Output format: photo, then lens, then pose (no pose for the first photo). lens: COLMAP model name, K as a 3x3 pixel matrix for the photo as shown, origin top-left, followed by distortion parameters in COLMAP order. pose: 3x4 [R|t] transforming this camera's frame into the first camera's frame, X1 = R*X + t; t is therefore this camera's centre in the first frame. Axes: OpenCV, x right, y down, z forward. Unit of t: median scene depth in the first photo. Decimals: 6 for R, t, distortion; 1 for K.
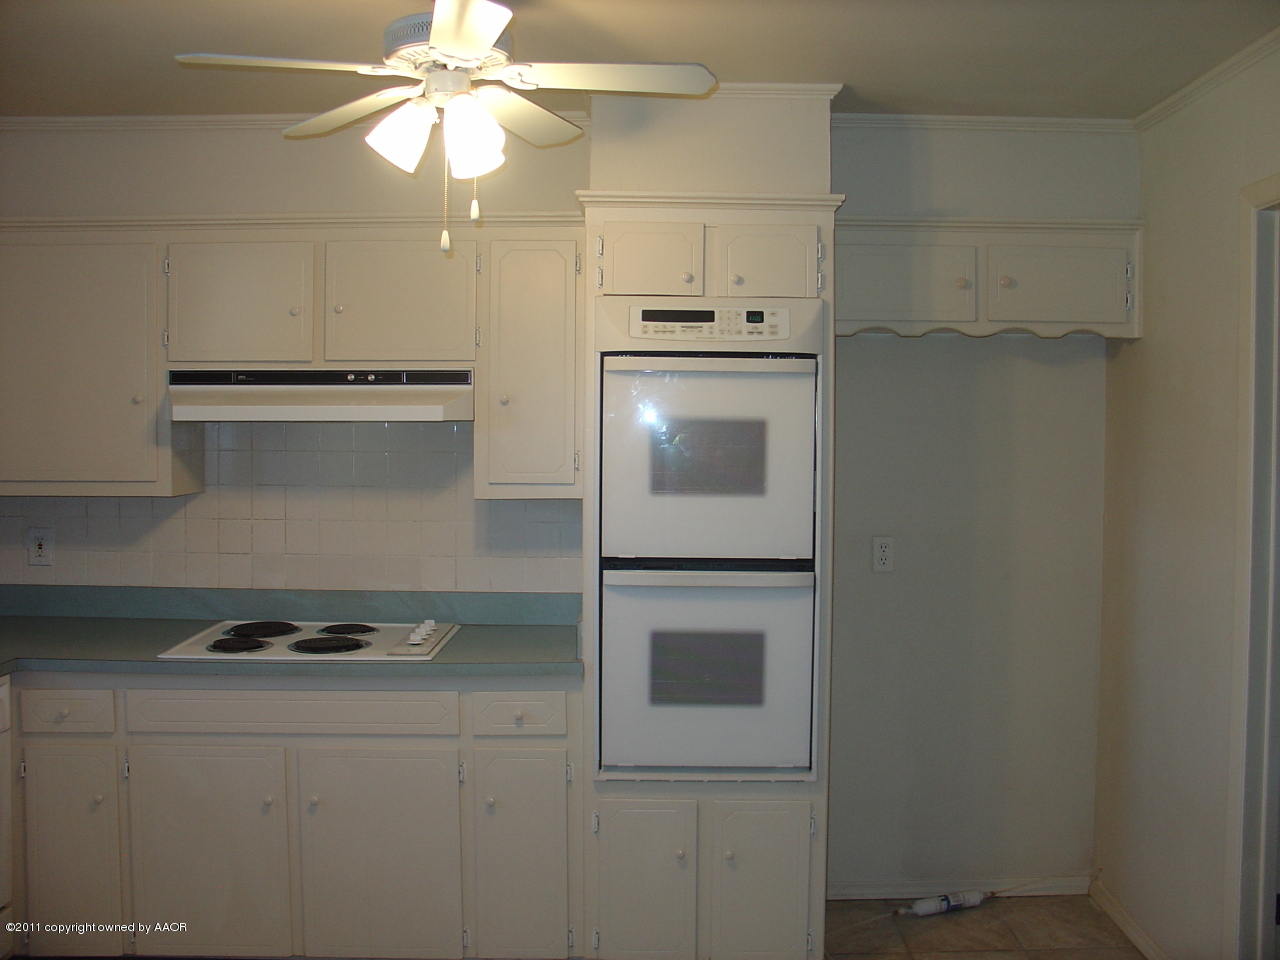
lens RADIAL K [[1272.8, 0, 646.3], [0, 1272.8, 476.4], [0, 0, 1]] dist [-0.201166, 0.237548]
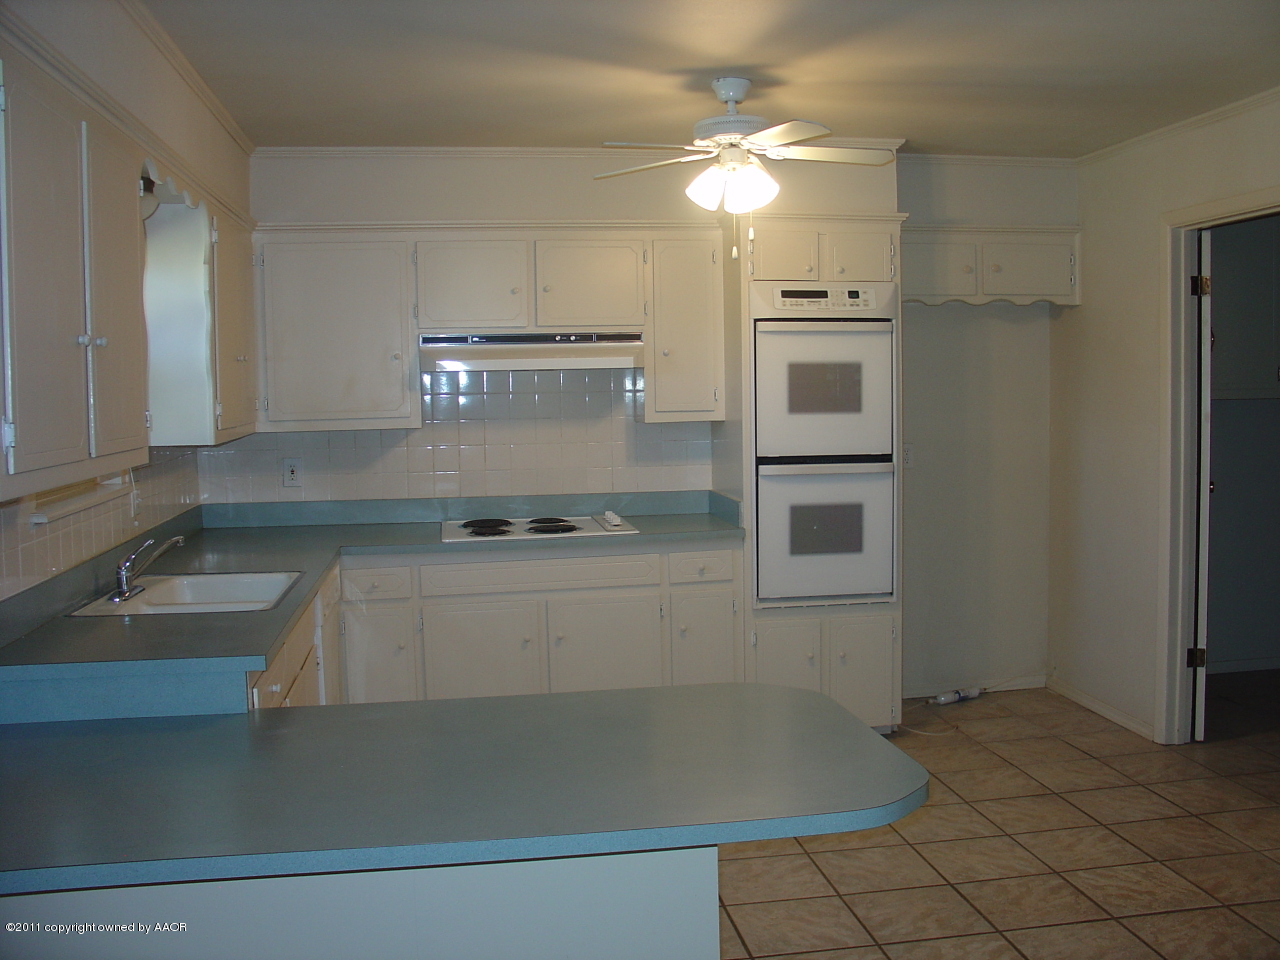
lens RADIAL K [[1272.8, 0, 646.3], [0, 1272.8, 476.4], [0, 0, 1]] dist [-0.201166, 0.237548]
pose [[0.986677, -0.033811, 0.159142, -0.398836], [0.028446, 0.998952, 0.035868, 0.029347], [-0.160188, -0.030863, 0.986604, -0.444520]]
